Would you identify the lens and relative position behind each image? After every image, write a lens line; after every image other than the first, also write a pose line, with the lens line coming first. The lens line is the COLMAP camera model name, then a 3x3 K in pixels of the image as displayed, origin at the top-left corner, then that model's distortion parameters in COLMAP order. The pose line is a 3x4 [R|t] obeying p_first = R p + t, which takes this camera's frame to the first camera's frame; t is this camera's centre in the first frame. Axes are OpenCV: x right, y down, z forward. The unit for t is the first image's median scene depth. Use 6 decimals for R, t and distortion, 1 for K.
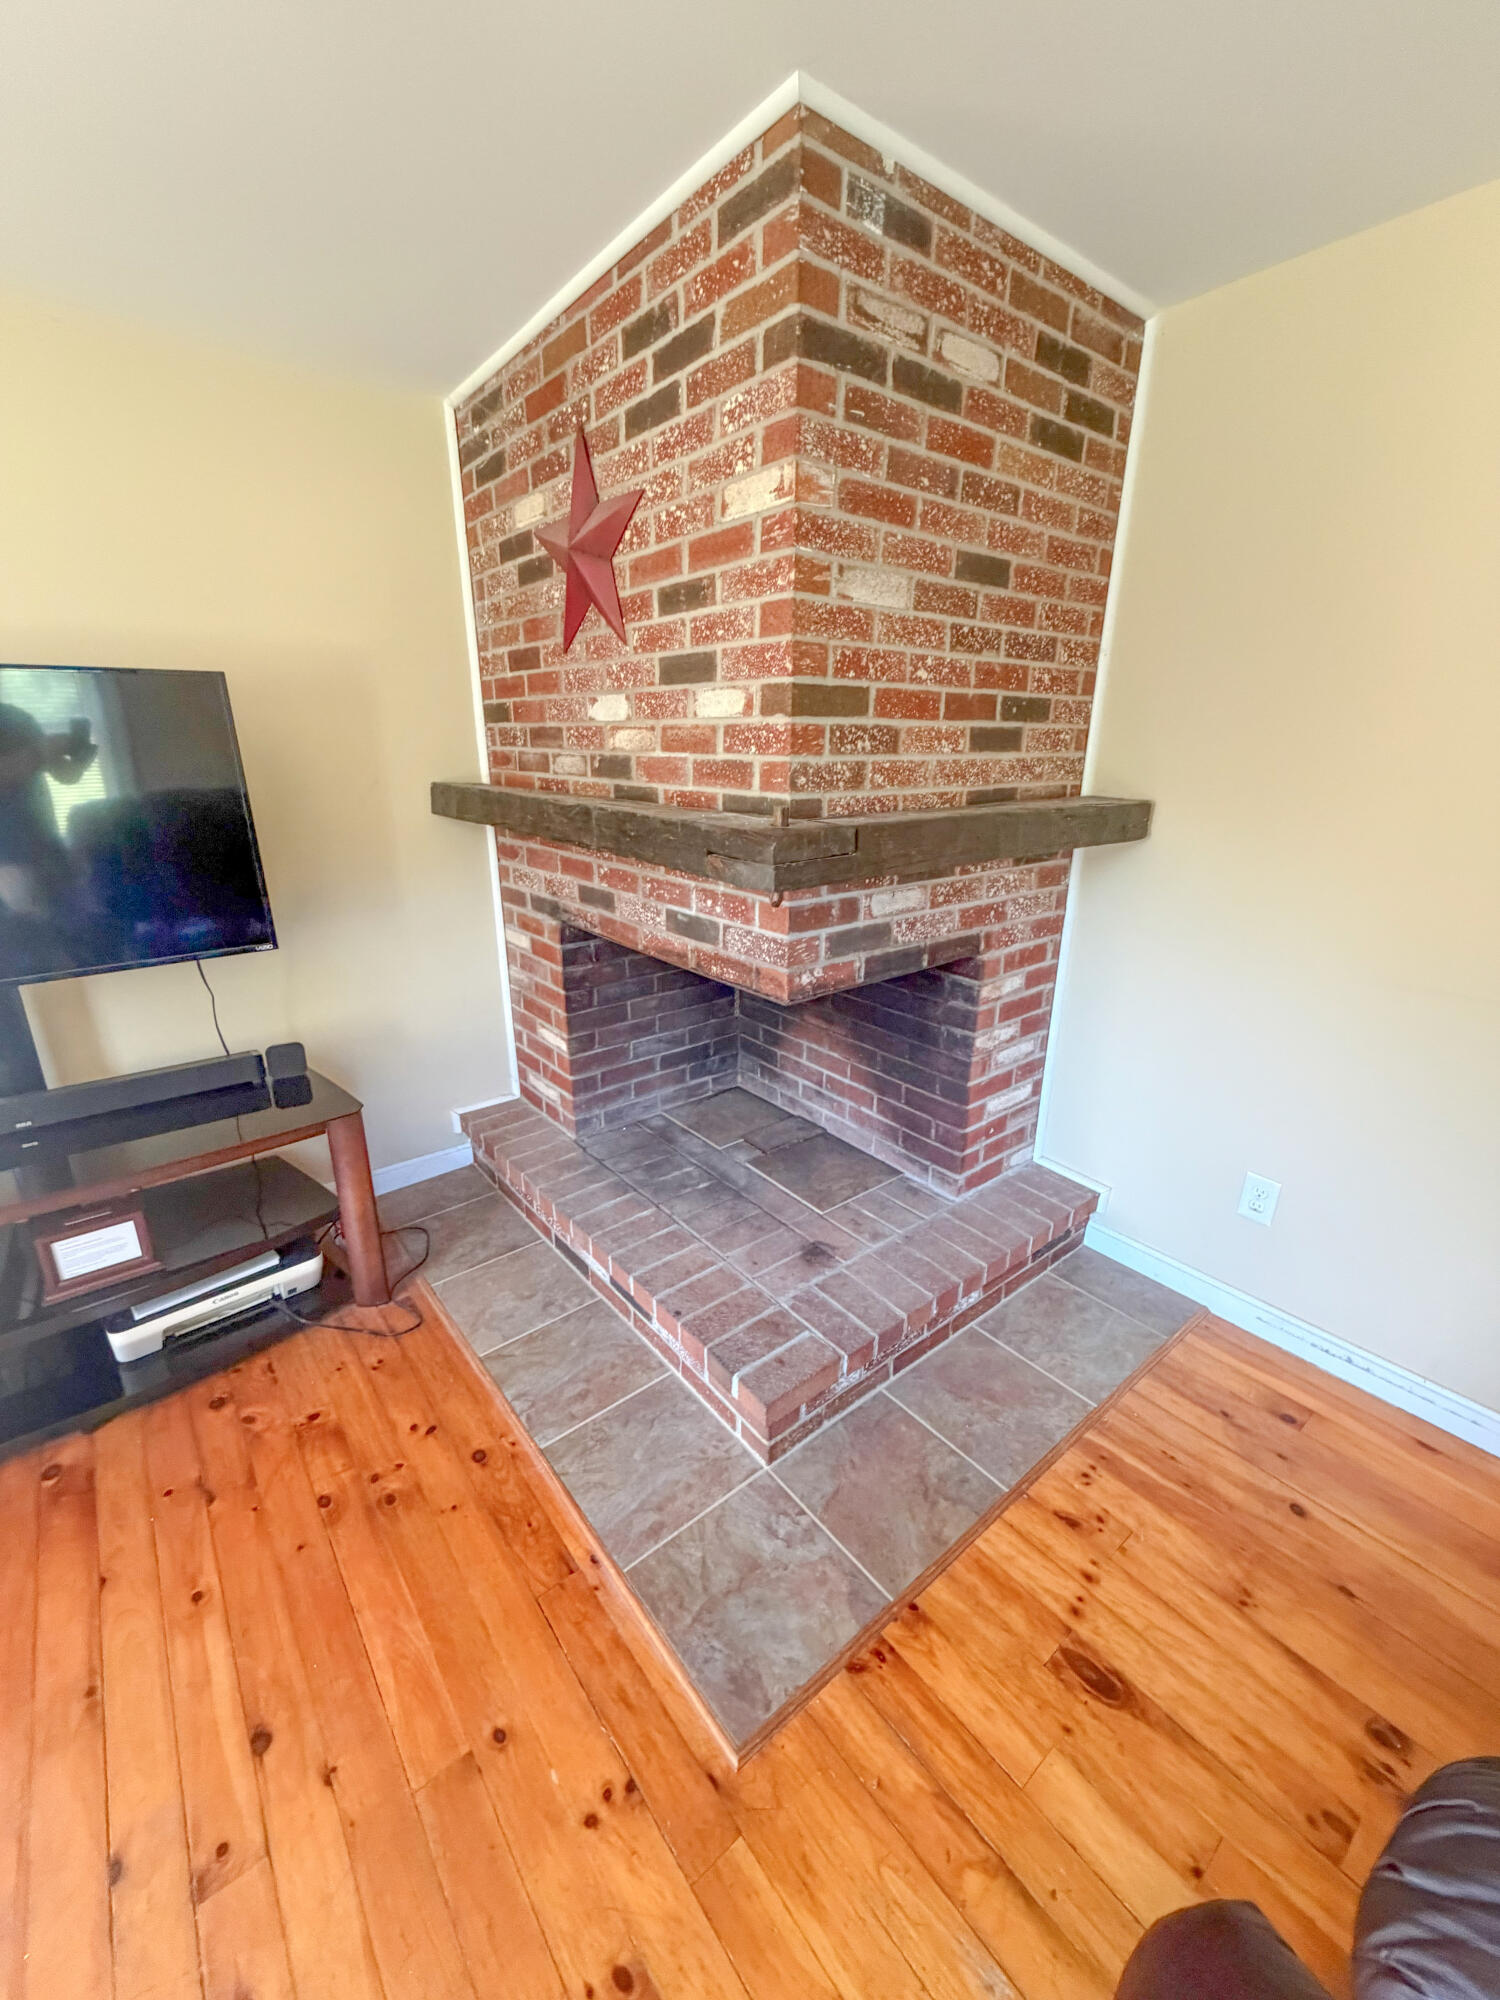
lens RADIAL K [[796.7, 0, 748.2], [0, 796.7, 1000.1], [0, 0, 1]] dist [0.000838, -0.000319]
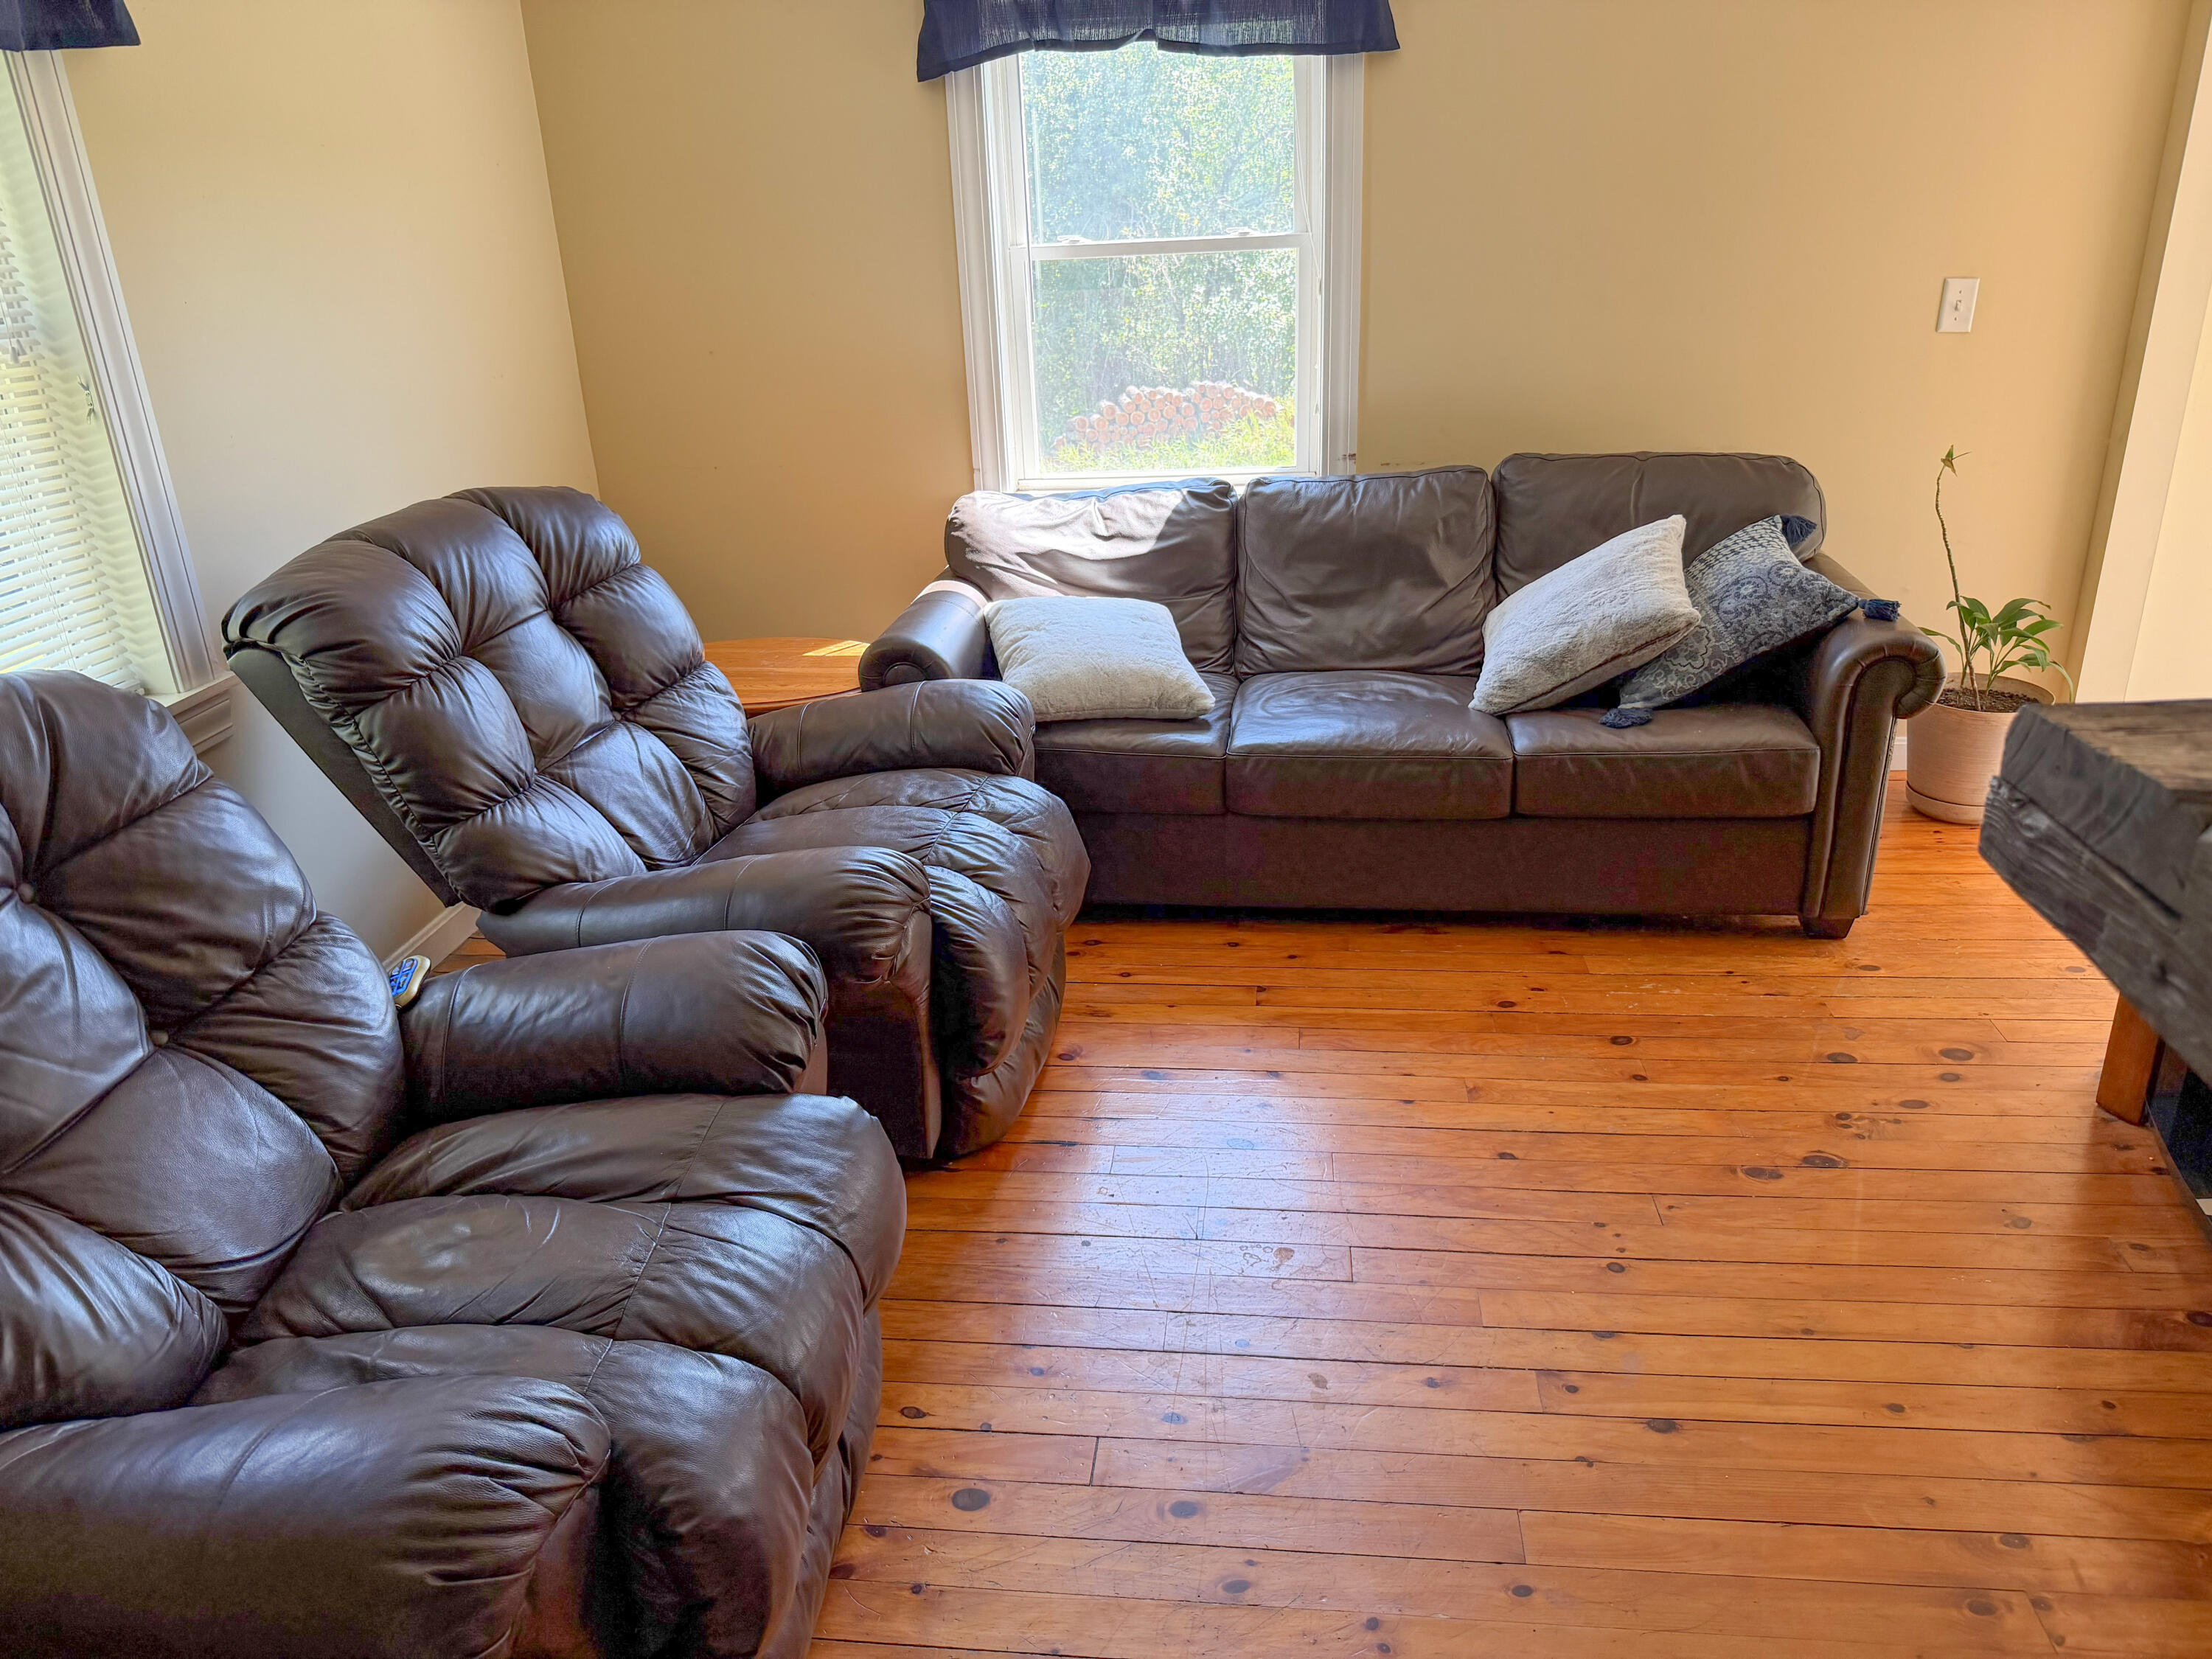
lens RADIAL K [[1562.8, 0, 1133.3], [0, 1562.8, 830.8], [0, 0, 1]] dist [0.087932, -0.088351]
pose [[-0.687238, 0.291421, -0.665416, 0.536857], [-0.194111, 0.809028, 0.554793, -0.315982], [0.700018, 0.510439, -0.499426, 0.815235]]
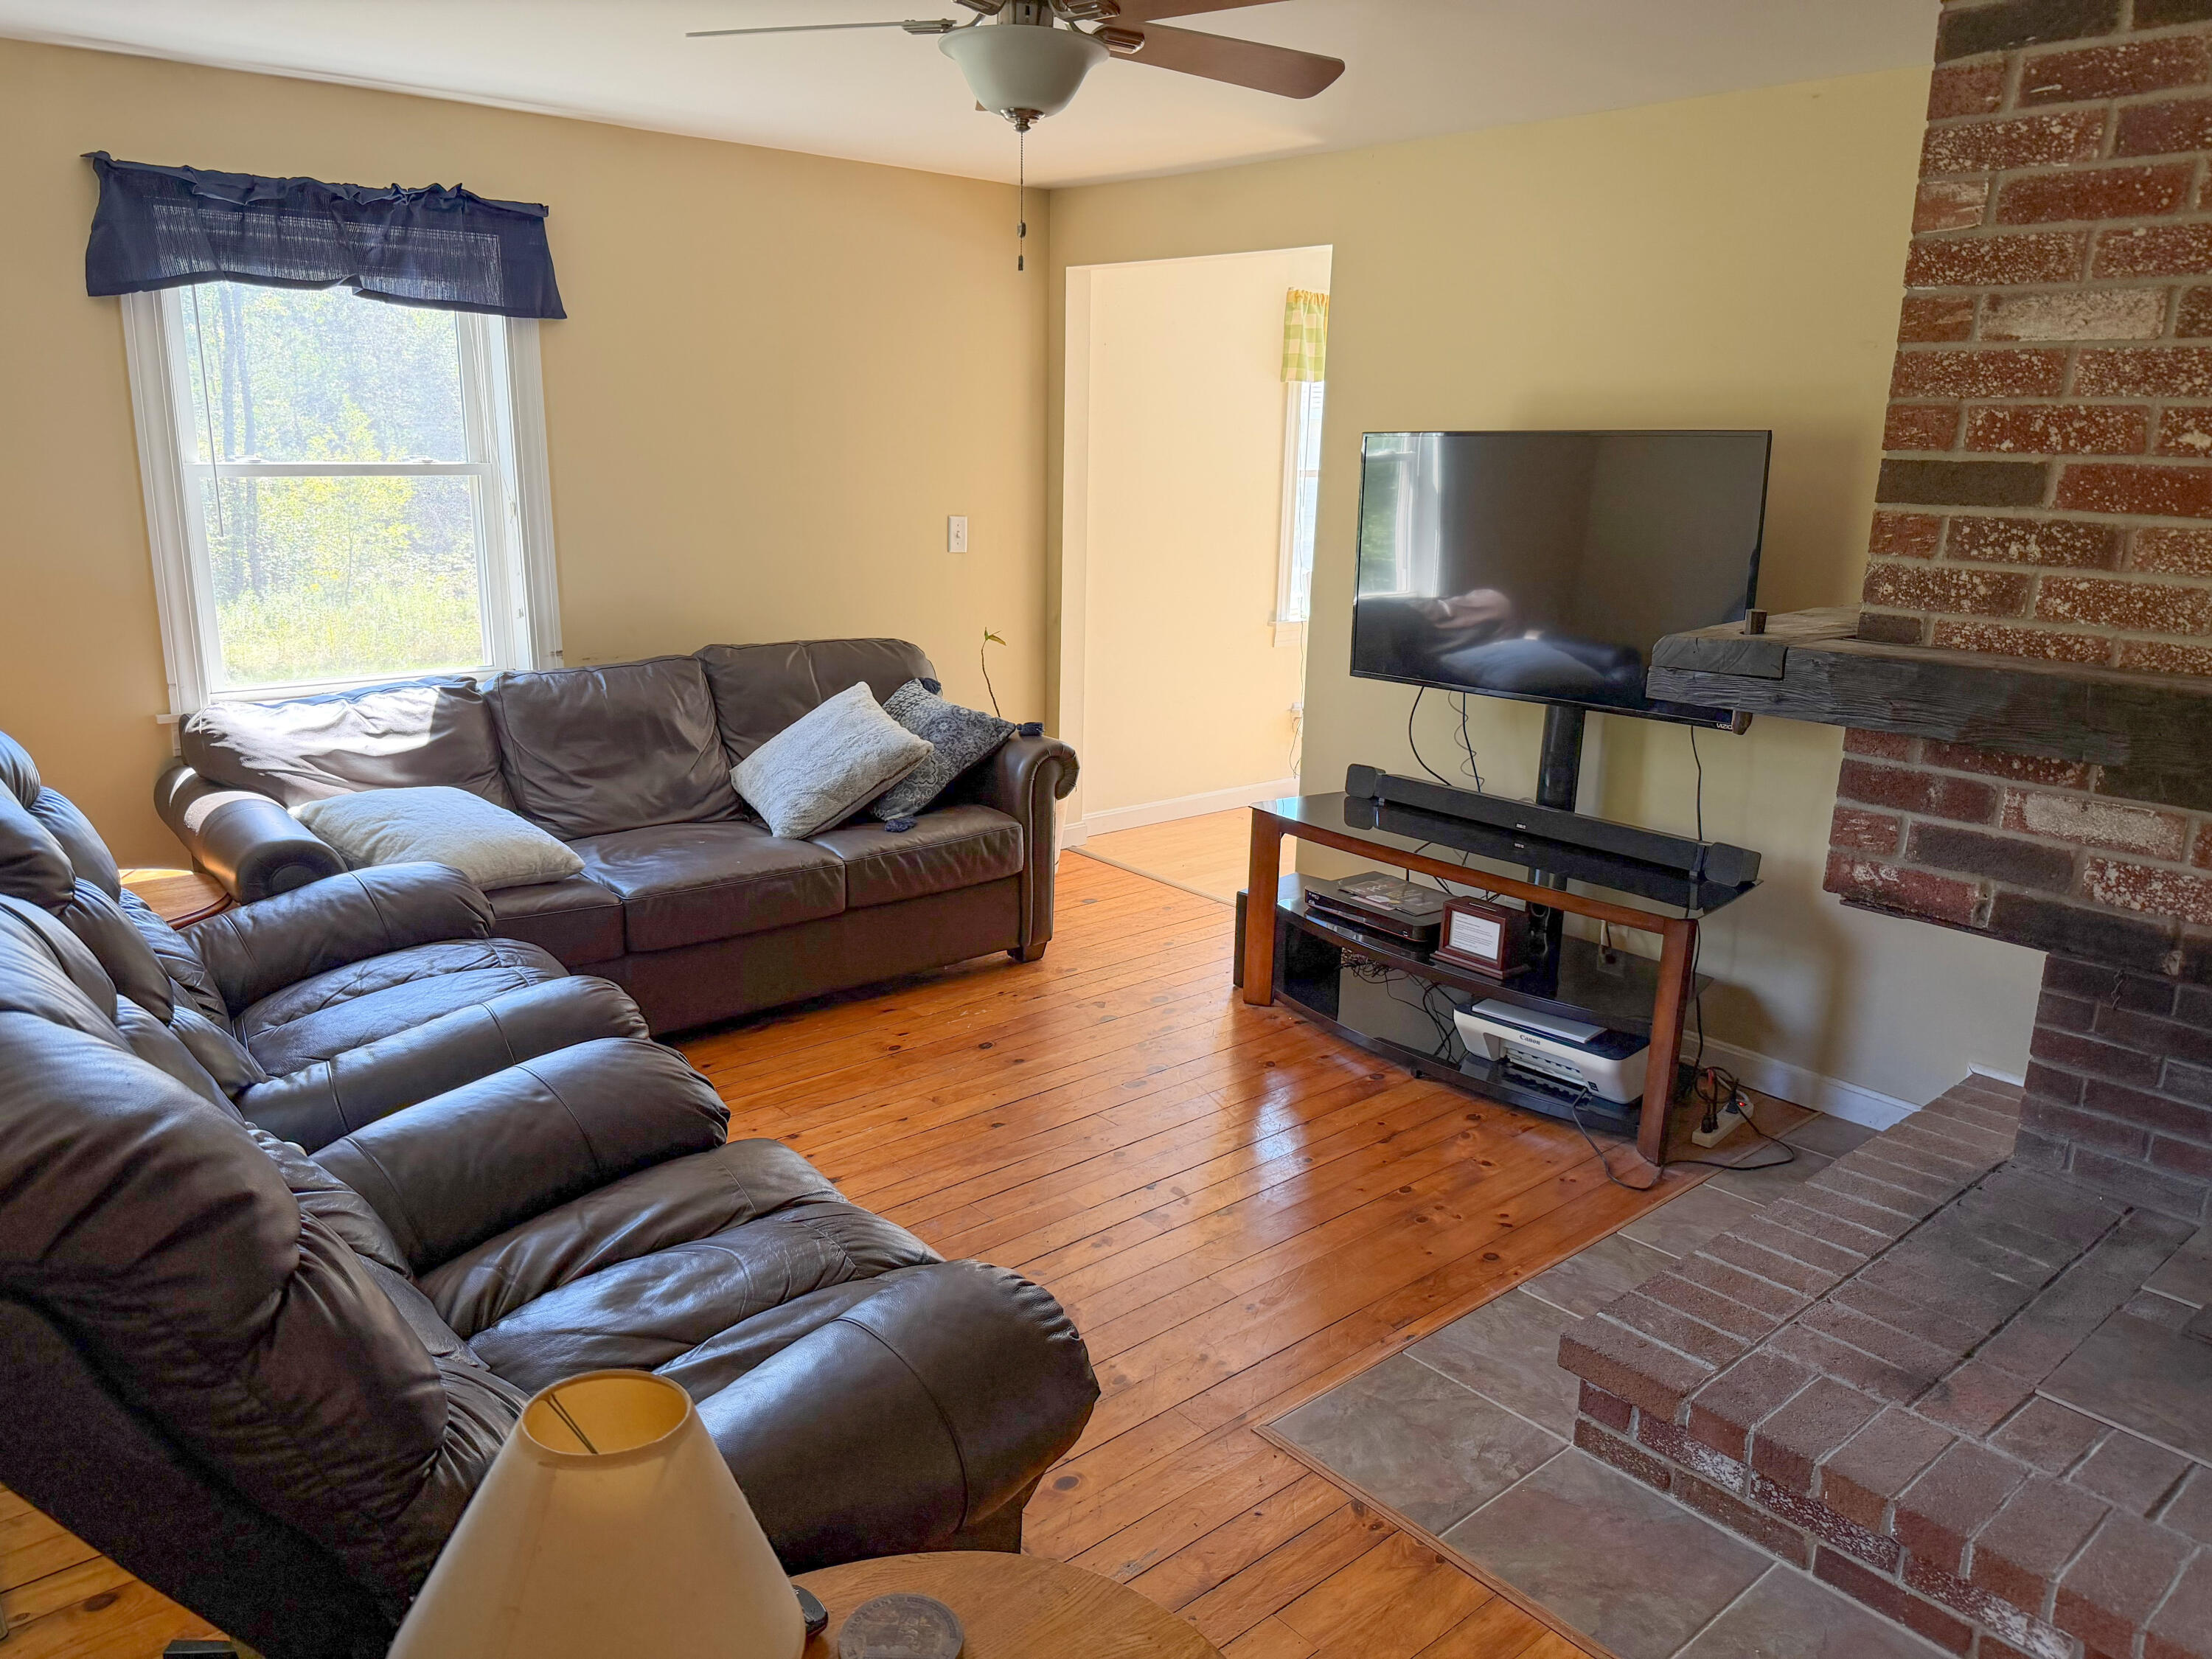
lens RADIAL K [[1562.8, 0, 1133.3], [0, 1562.8, 830.8], [0, 0, 1]] dist [0.087932, -0.088351]
pose [[0.054737, 0.245283, -0.967905, 1.322445], [-0.334753, 0.917767, 0.213646, -0.138584], [0.940715, 0.312315, 0.132345, 0.214589]]
